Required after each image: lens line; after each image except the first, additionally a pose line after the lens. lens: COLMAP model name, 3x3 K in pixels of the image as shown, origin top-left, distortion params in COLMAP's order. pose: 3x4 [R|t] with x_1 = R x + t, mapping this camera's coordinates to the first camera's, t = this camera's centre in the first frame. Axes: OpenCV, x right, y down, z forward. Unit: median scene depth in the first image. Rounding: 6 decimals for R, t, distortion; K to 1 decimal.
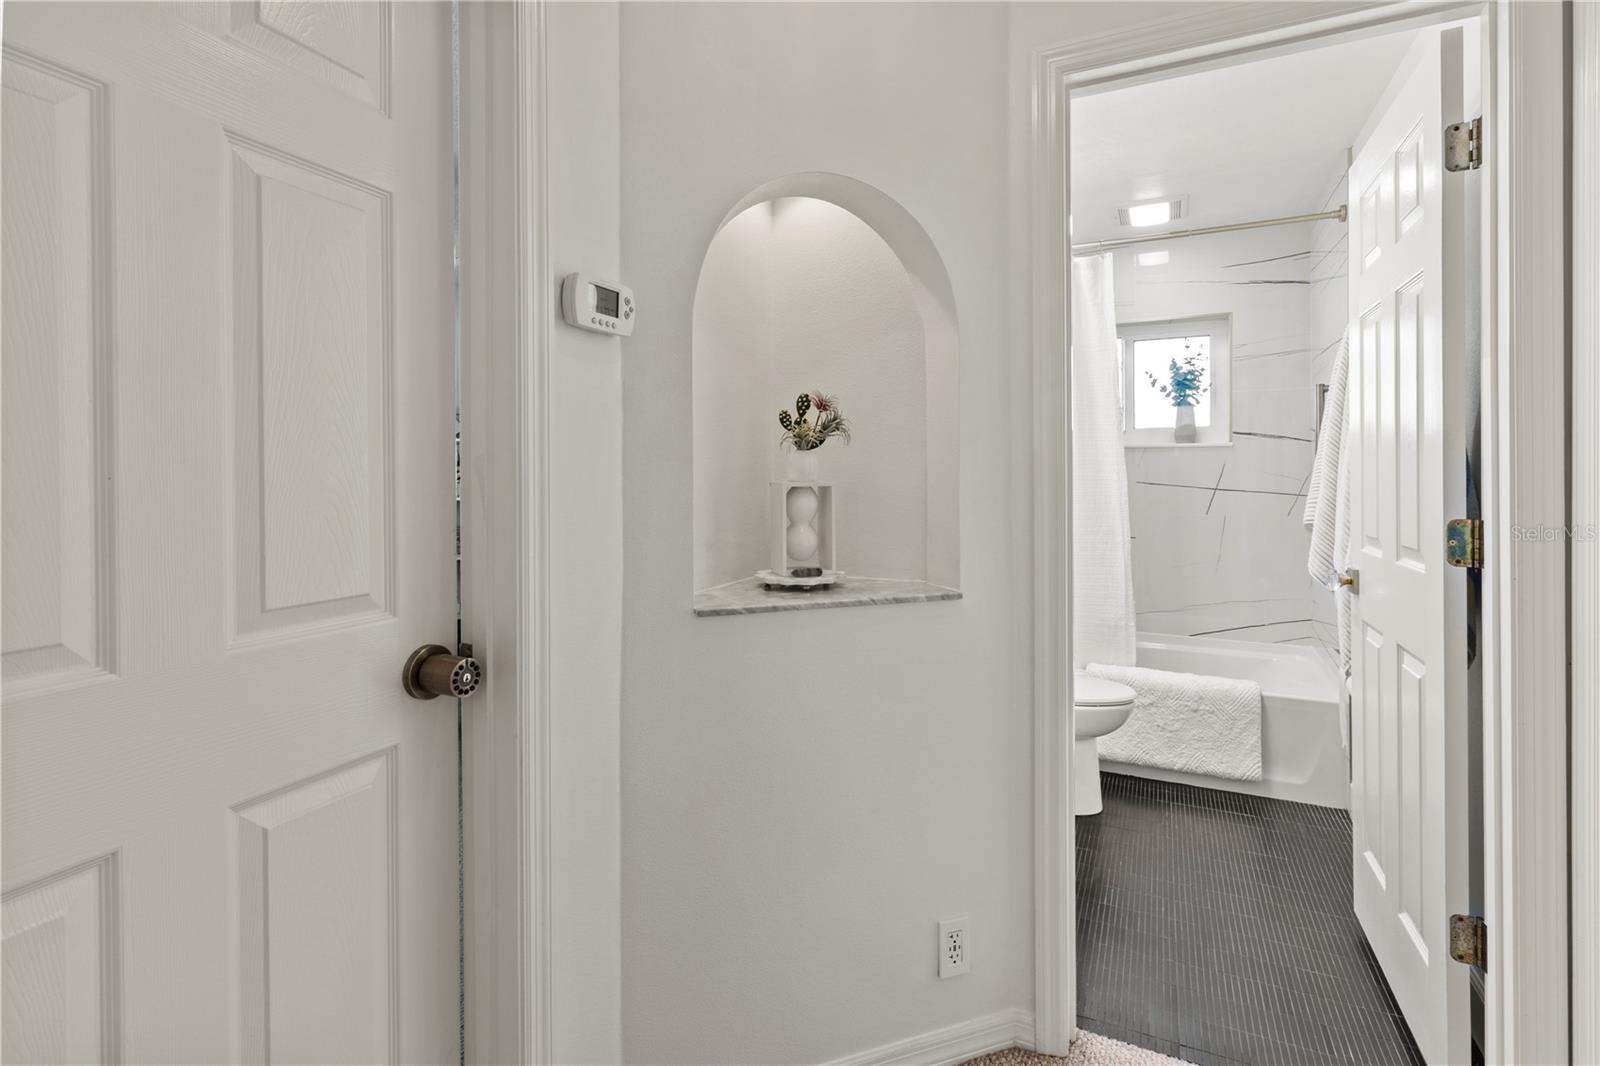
lens RADIAL K [[743.9, 0, 799.9], [0, 743.9, 475.7], [0, 0, 1]] dist [-0.000898, -0.000005]
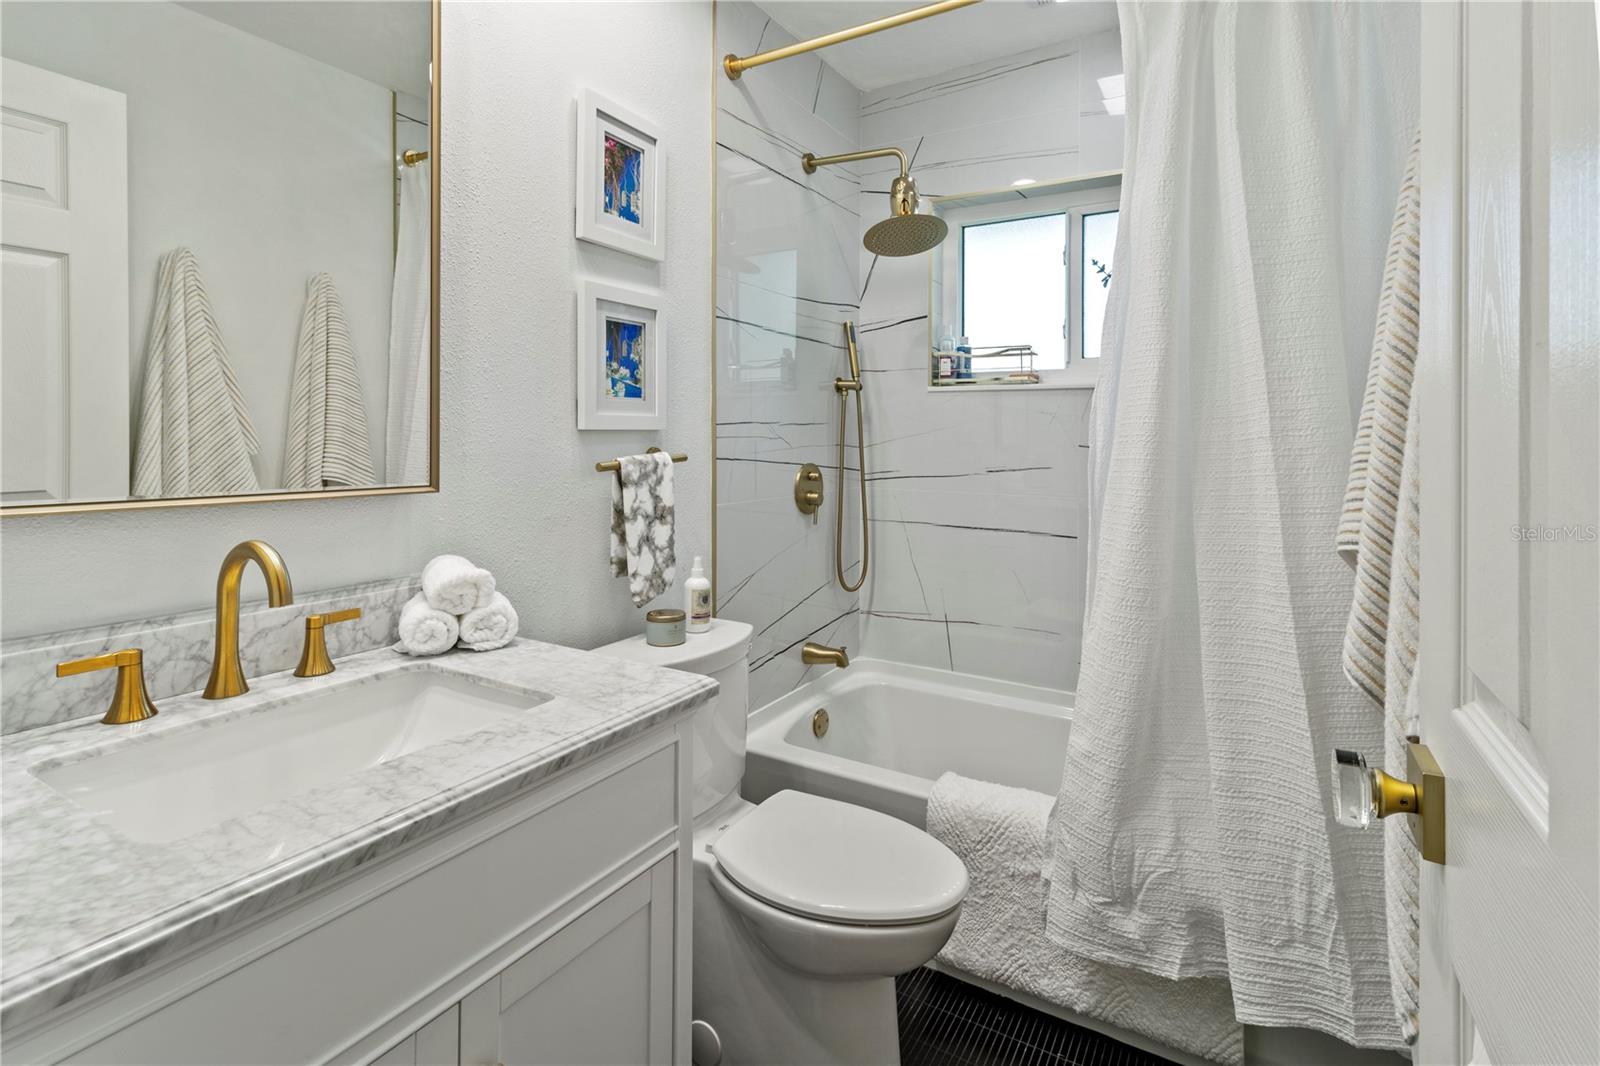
lens RADIAL K [[759.1, 0, 806.1], [0, 759.1, 436.2], [0, 0, 1]] dist [0.000190, -0.000141]
pose [[0.996463, 0.004851, -0.083893, 0.299716], [-0.004759, 0.999988, 0.001300, 0.000845], [0.083899, -0.000896, 0.996474, 0.389426]]
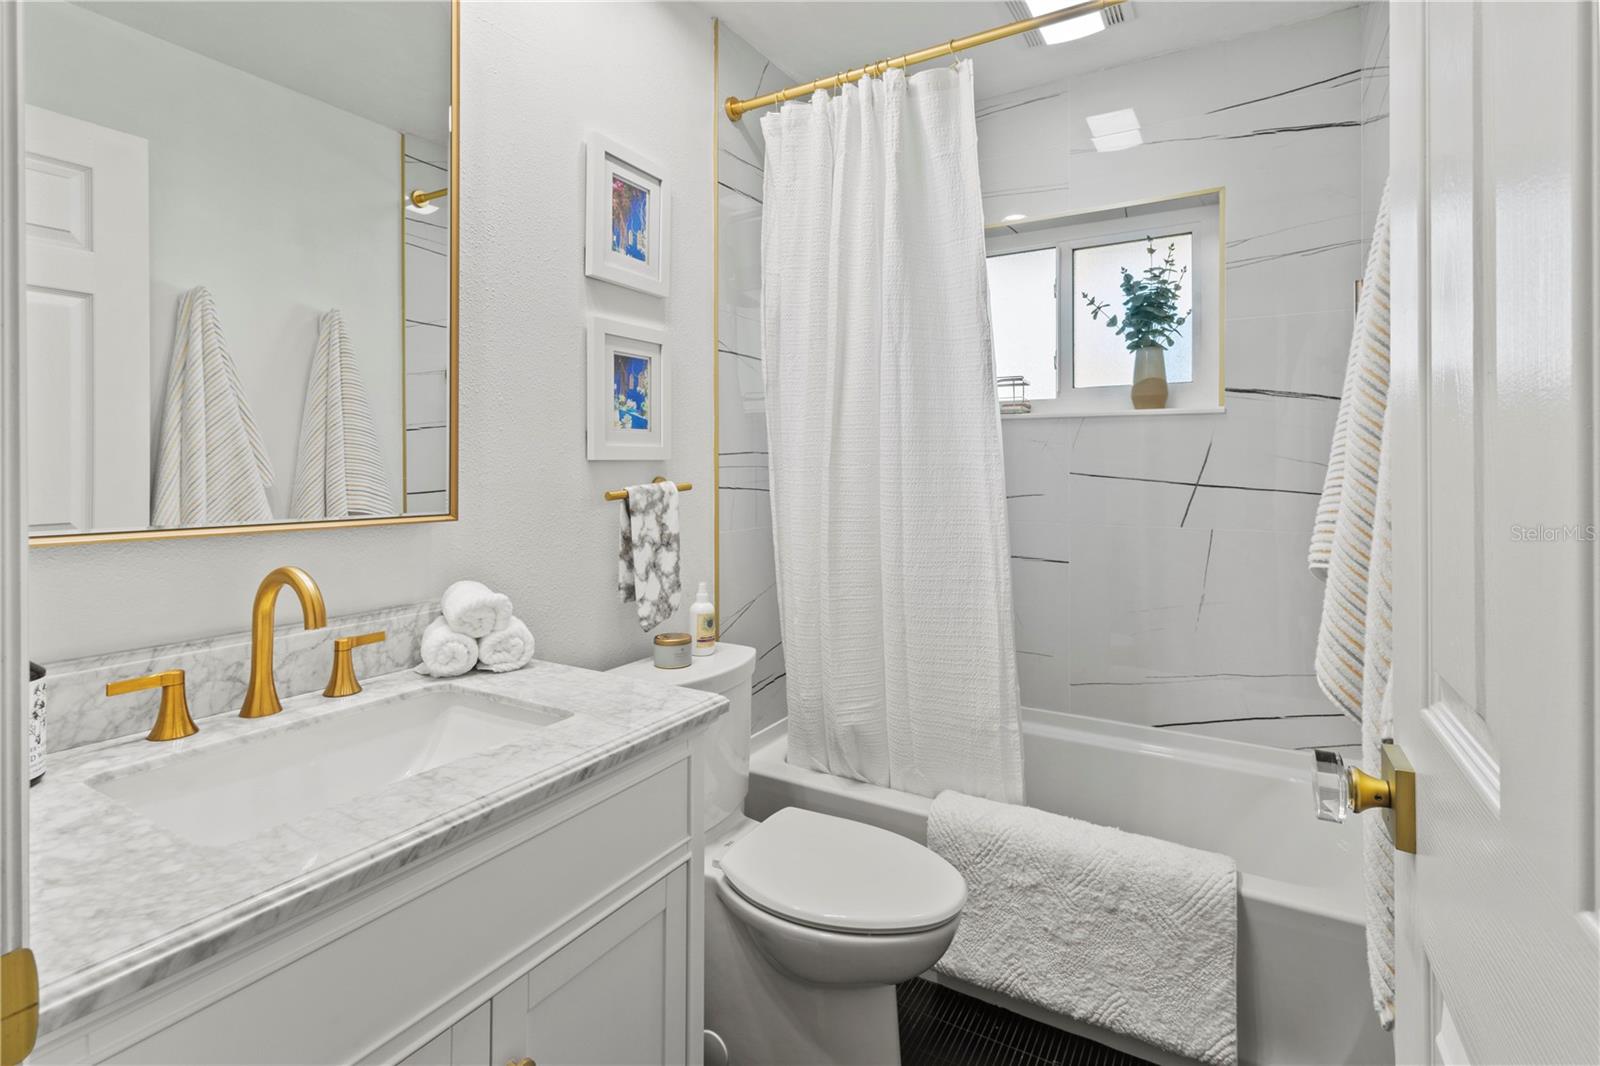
lens RADIAL K [[745.7, 0, 797.7], [0, 745.7, 467.7], [0, 0, 1]] dist [0.000289, -0.000387]
pose [[0.996175, -0.001361, -0.087374, 0.295393], [0.001628, 0.999994, 0.002987, 0.001828], [0.087369, -0.003118, 0.996171, 0.378633]]
